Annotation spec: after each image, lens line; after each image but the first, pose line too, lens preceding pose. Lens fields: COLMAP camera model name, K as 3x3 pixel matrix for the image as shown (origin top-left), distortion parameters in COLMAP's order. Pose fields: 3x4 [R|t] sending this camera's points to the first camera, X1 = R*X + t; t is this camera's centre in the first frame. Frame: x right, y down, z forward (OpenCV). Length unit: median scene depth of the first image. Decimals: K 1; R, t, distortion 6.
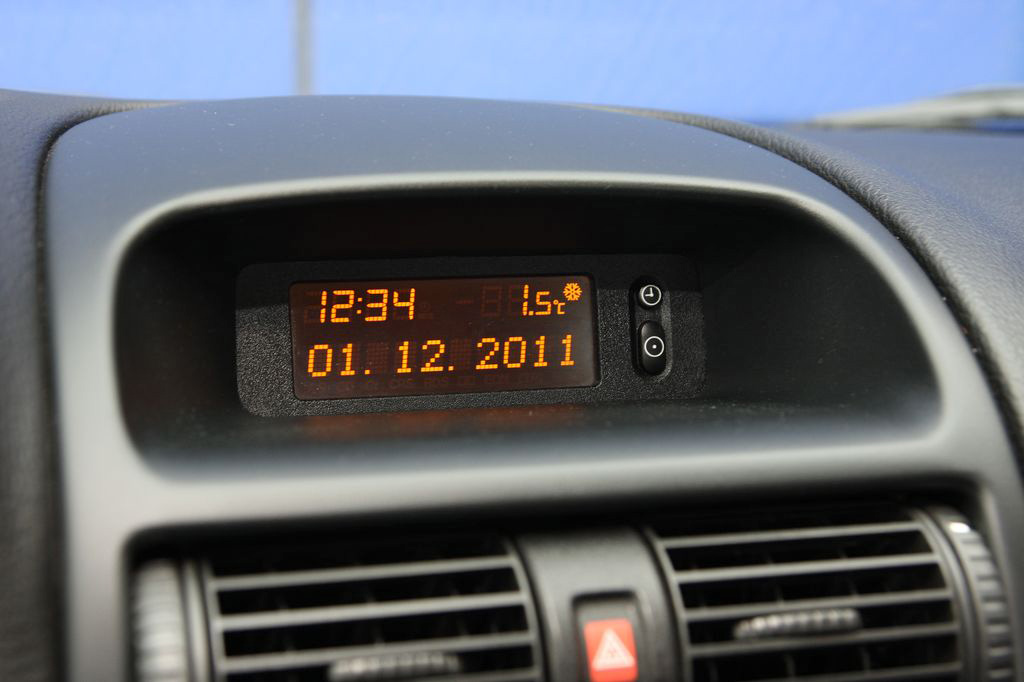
lens RADIAL K [[1672.3, 0, 512.0], [0, 1672.3, 341.0], [0, 0, 1]] dist [-0.005419, -0.019556]
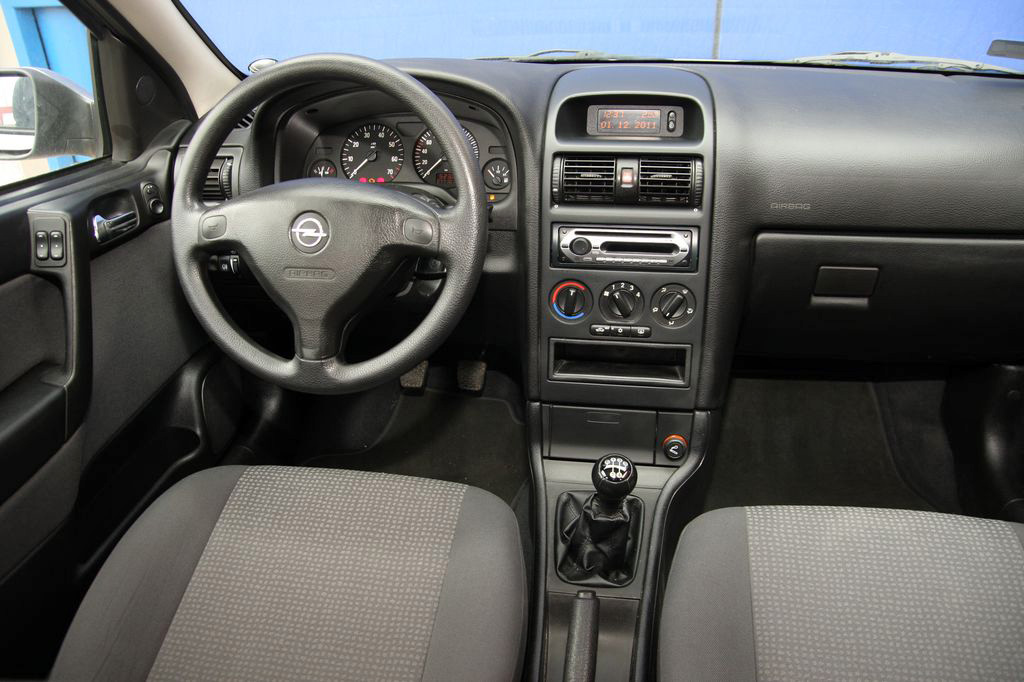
lens RADIAL K [[756.5, 0, 509.3], [0, 756.5, 355.5], [0, 0, 1]] dist [-0.138178, 0.085850]
pose [[0.902184, 0.170463, -0.396239, 0.837402], [-0.031897, 0.942451, 0.332820, -0.093899], [0.430169, -0.287626, 0.855702, -1.663925]]
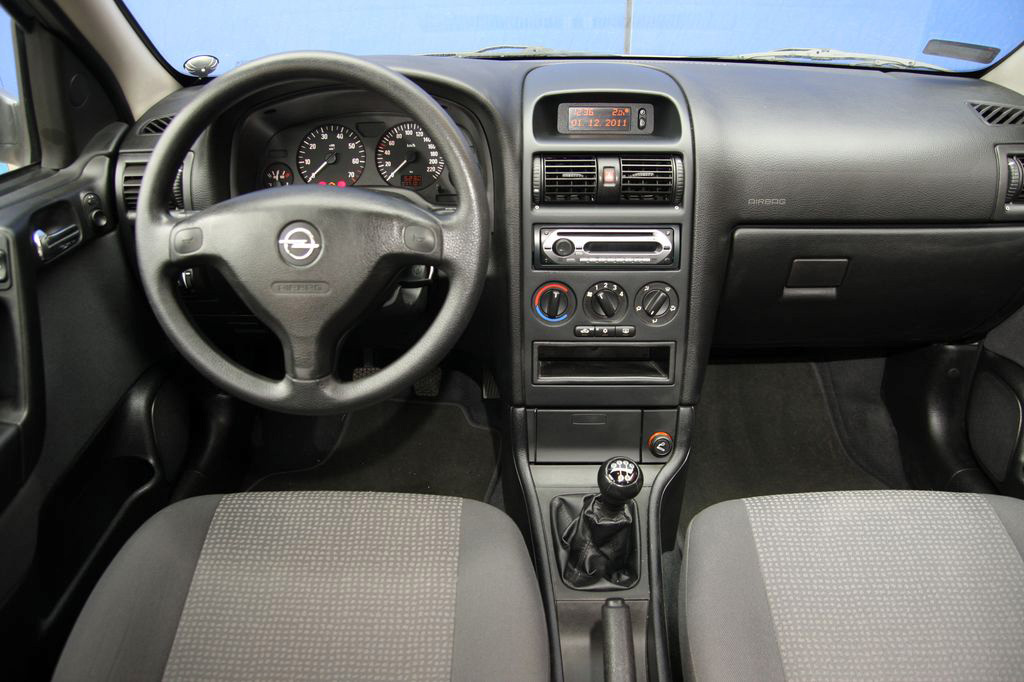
lens RADIAL K [[756.5, 0, 509.3], [0, 756.5, 355.5], [0, 0, 1]] dist [-0.138178, 0.085850]
pose [[0.955921, 0.125631, -0.265389, 0.498418], [-0.030379, 0.941309, 0.336177, -0.101753], [0.292048, -0.313297, 0.903633, -1.709698]]
